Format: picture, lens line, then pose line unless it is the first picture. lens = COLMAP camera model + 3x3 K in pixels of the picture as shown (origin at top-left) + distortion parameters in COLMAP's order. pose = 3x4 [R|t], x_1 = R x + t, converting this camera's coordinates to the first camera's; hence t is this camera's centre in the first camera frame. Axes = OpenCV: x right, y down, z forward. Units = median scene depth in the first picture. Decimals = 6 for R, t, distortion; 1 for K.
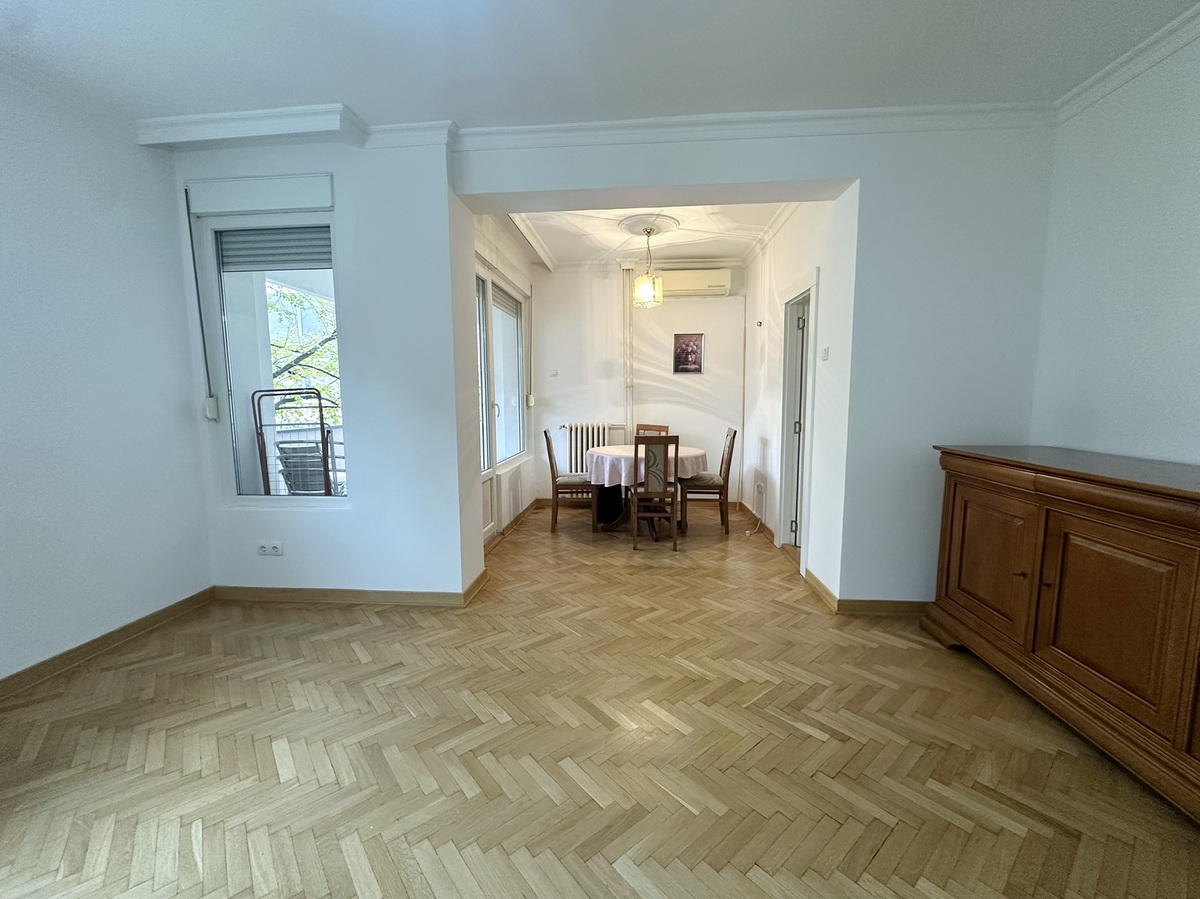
lens RADIAL K [[478.6, 0, 598.4], [0, 478.6, 452.0], [0, 0, 1]] dist [-0.001680, -0.000594]
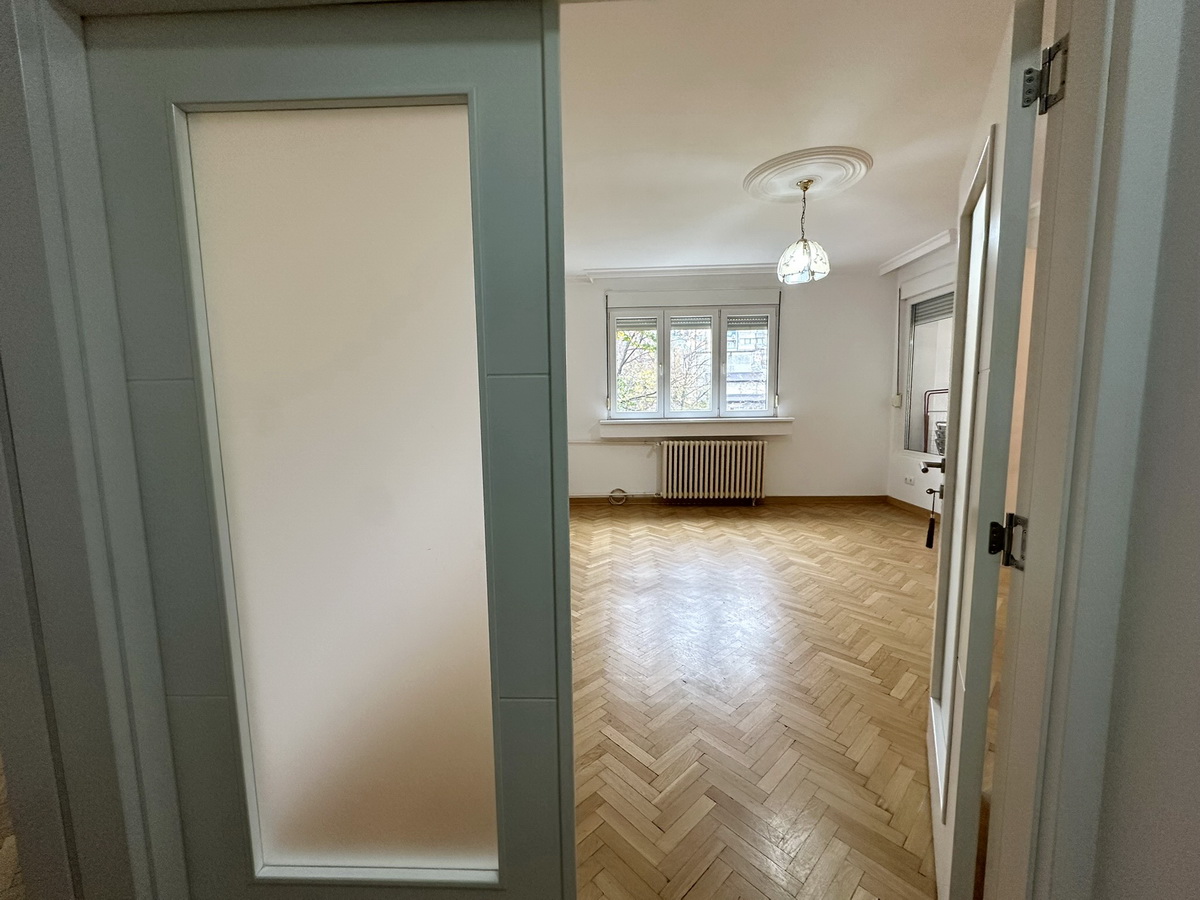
lens RADIAL K [[478.6, 0, 596.6], [0, 478.6, 453.4], [0, 0, 1]] dist [-0.001680, -0.000594]
pose [[0.048334, 0.111841, -0.992550, 1.021770], [-0.098156, 0.989433, 0.106710, 0.028212], [0.993997, 0.092267, 0.058801, -0.267195]]
